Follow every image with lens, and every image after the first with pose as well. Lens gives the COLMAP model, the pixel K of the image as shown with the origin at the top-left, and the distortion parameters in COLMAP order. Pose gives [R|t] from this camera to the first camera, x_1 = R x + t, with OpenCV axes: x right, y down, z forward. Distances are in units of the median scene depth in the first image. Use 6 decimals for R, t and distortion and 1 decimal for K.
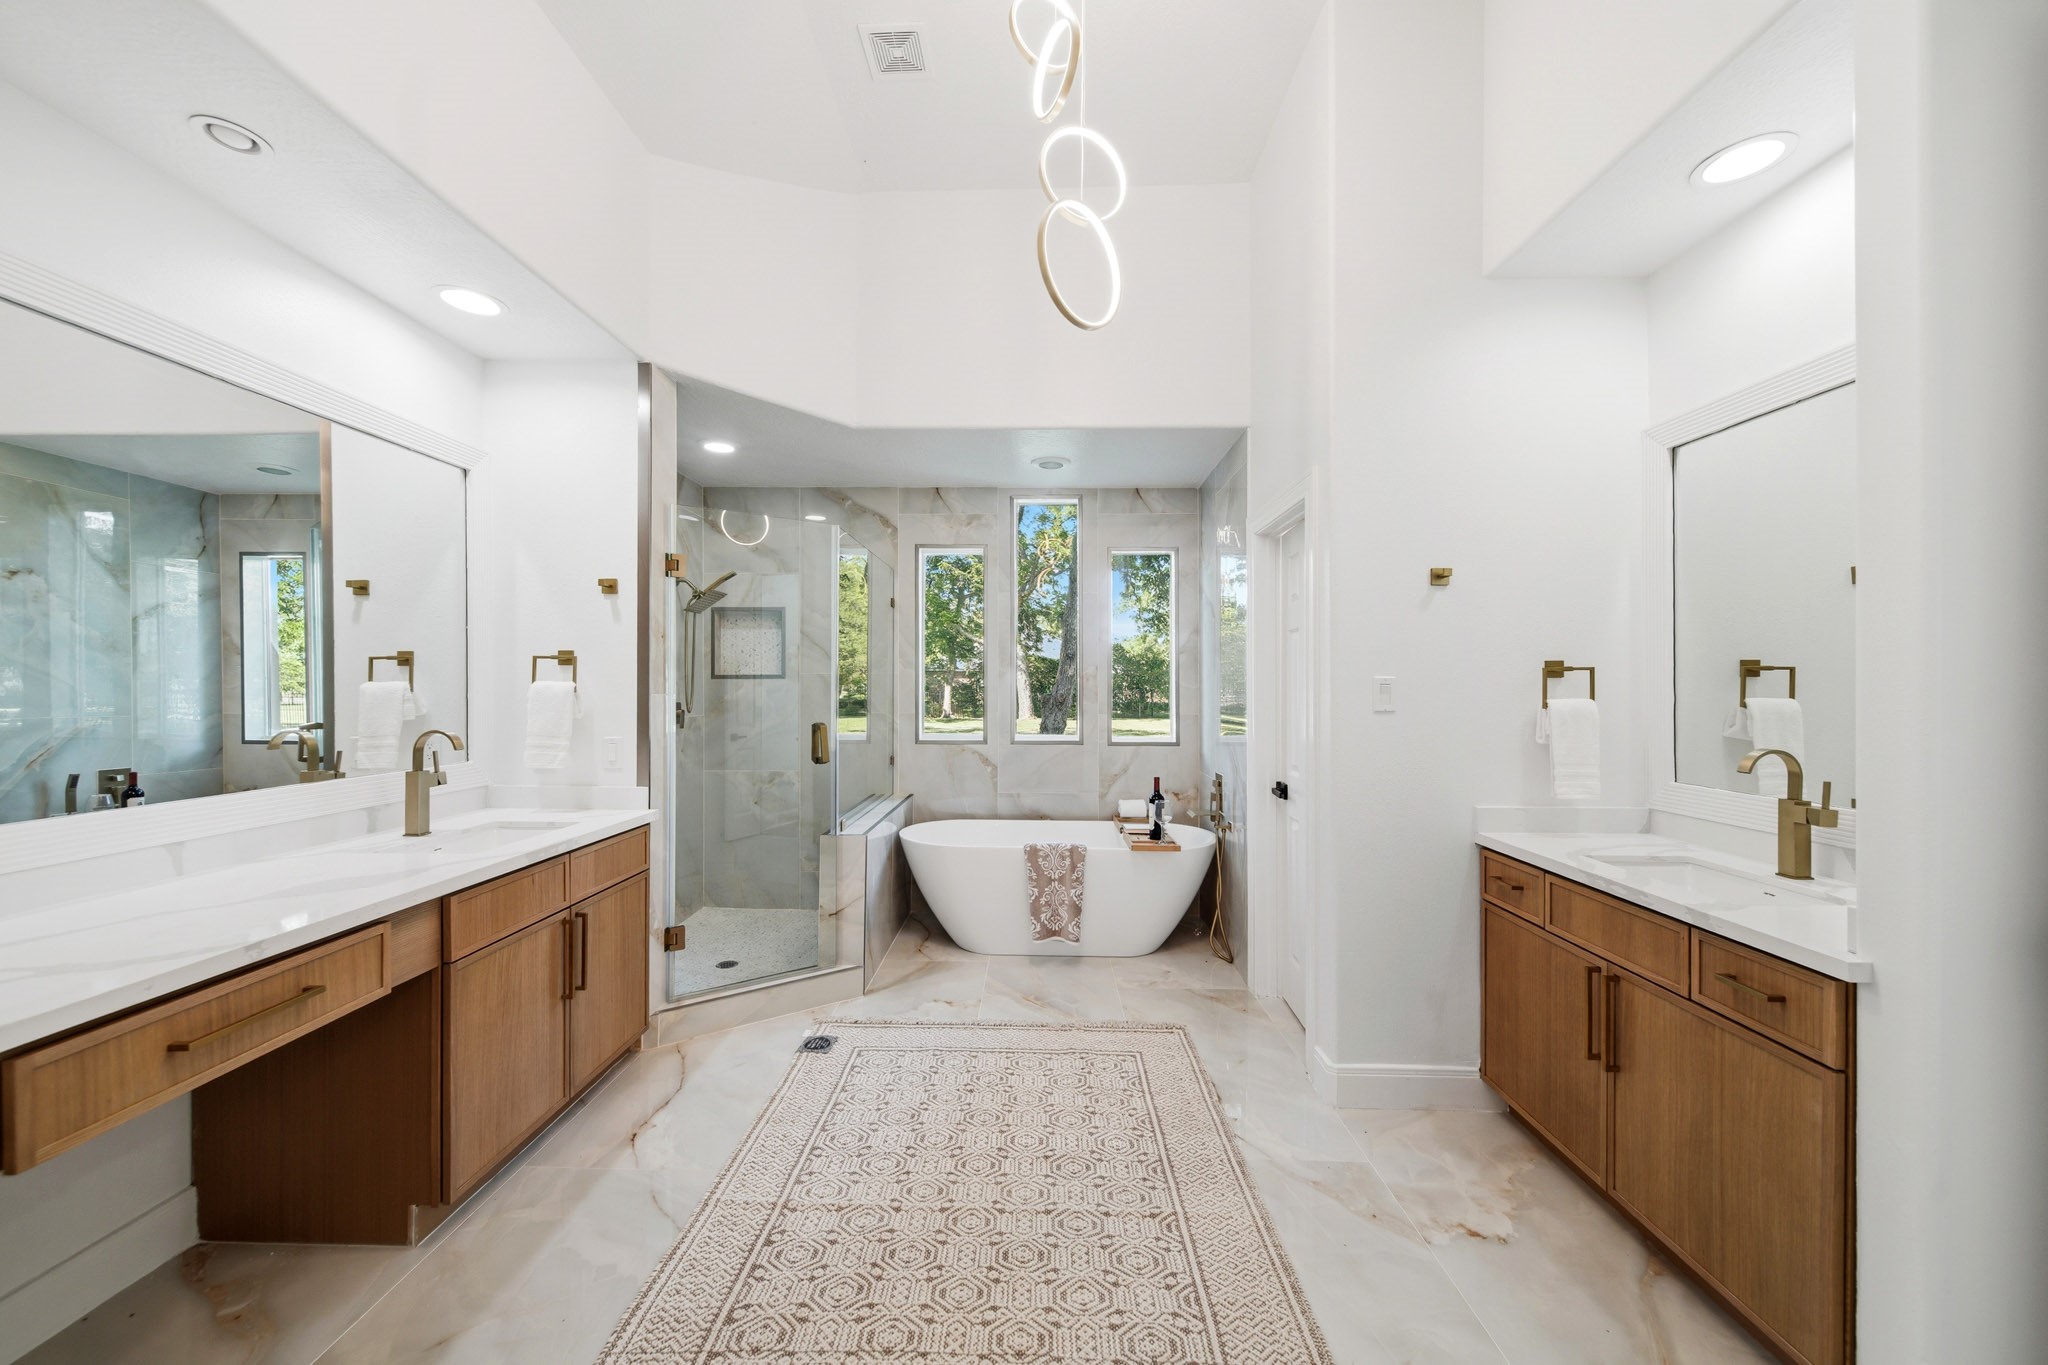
lens RADIAL K [[724.7, 0, 1019.3], [0, 724.7, 687.6], [0, 0, 1]] dist [0.002807, -0.000374]
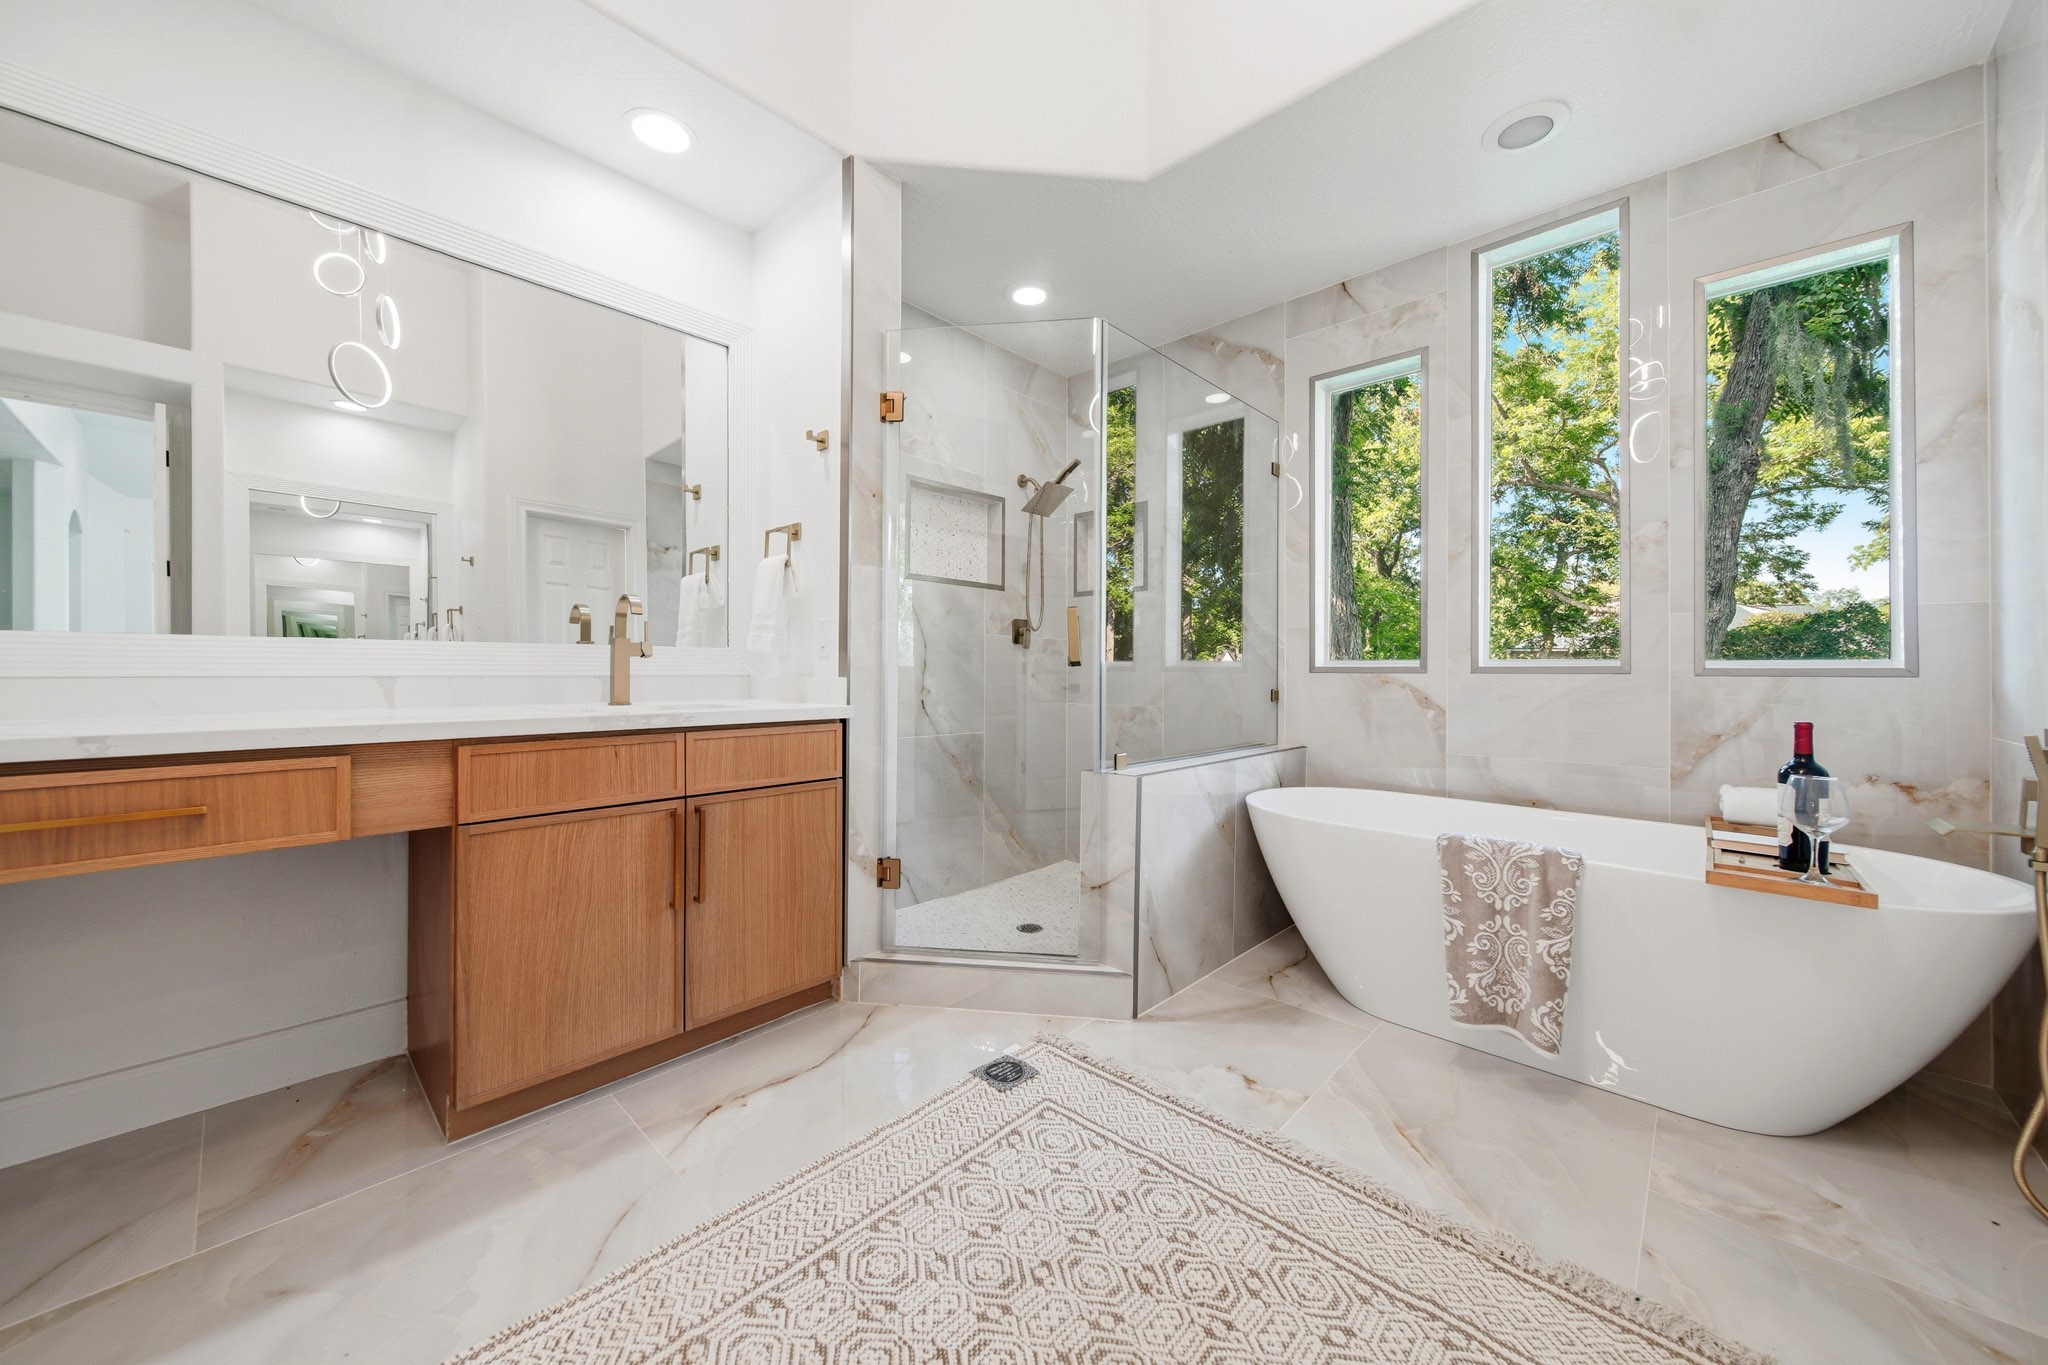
lens RADIAL K [[724.7, 0, 1034.2], [0, 724.7, 668.9], [0, 0, 1]] dist [0.002807, -0.000374]
pose [[0.751216, -0.000633, -0.660056, 0.138606], [-0.004851, 0.999967, -0.006480, 0.100837], [0.660038, 0.008070, 0.751189, 0.405468]]
